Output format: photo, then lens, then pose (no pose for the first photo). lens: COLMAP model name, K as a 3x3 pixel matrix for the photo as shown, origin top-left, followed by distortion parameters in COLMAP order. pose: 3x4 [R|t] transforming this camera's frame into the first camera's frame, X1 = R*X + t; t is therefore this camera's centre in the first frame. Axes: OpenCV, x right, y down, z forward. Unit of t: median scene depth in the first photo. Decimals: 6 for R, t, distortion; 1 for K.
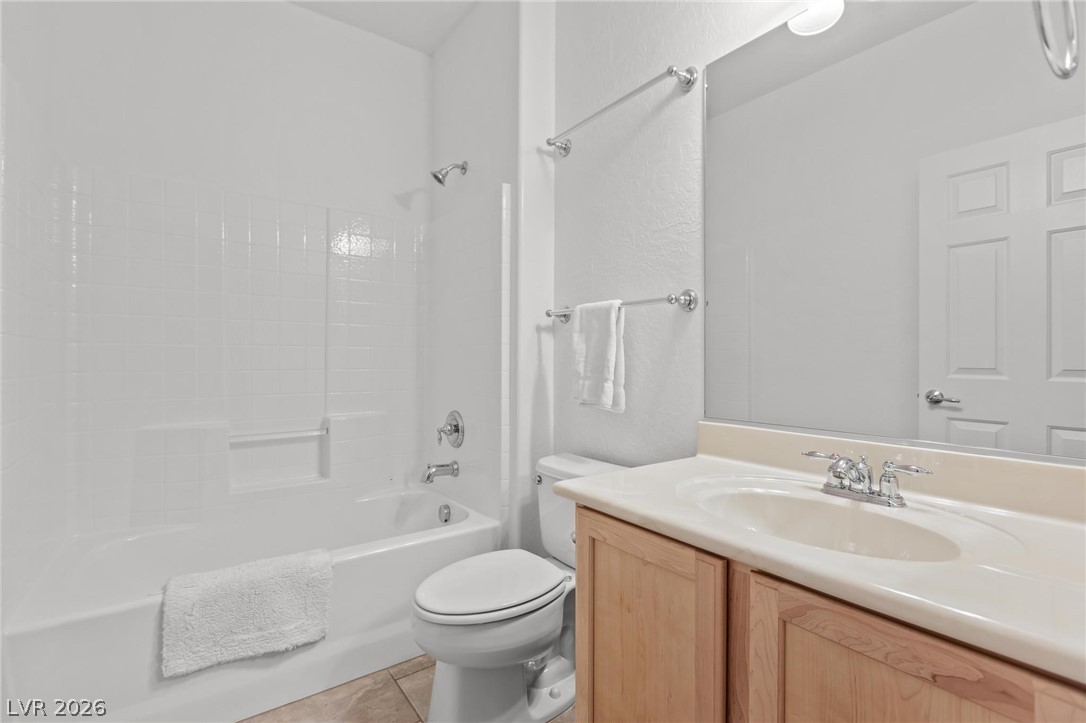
lens RADIAL K [[497.4, 0, 543.2], [0, 497.4, 359.0], [0, 0, 1]] dist [-0.006546, 0.001006]
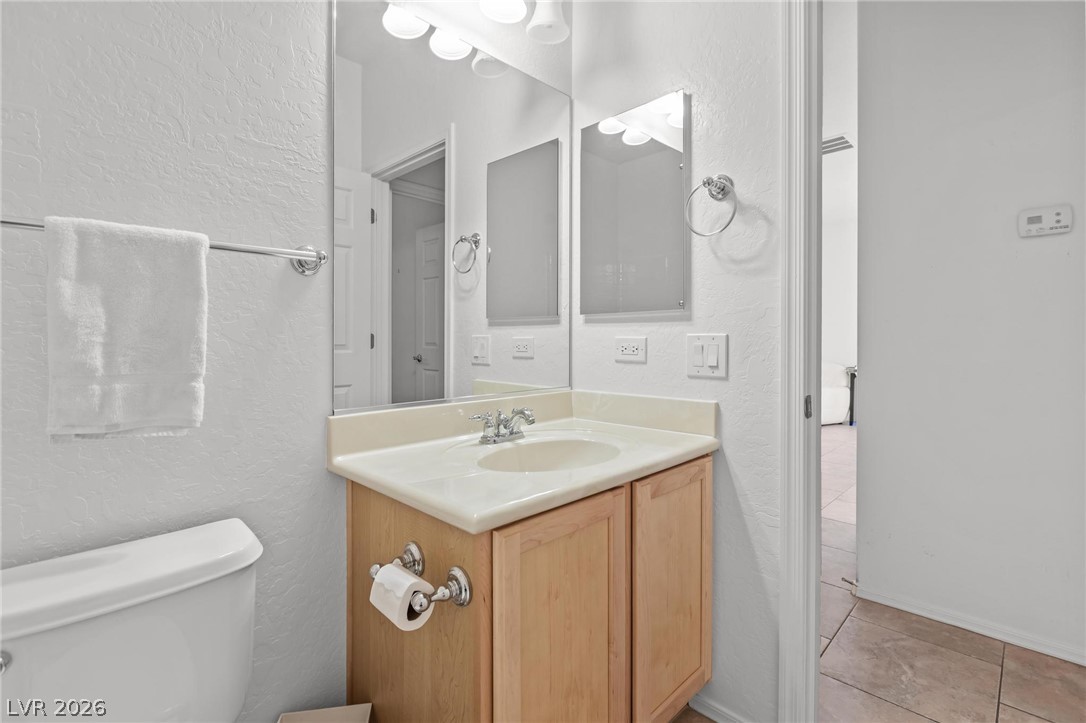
lens RADIAL K [[497.4, 0, 538.5], [0, 497.4, 340.2], [0, 0, 1]] dist [-0.006546, 0.001006]
pose [[-0.144187, -0.007637, 0.989521, -0.447479], [0.000480, 0.999970, 0.007787, -0.001868], [-0.989550, 0.001598, -0.144178, 0.674485]]
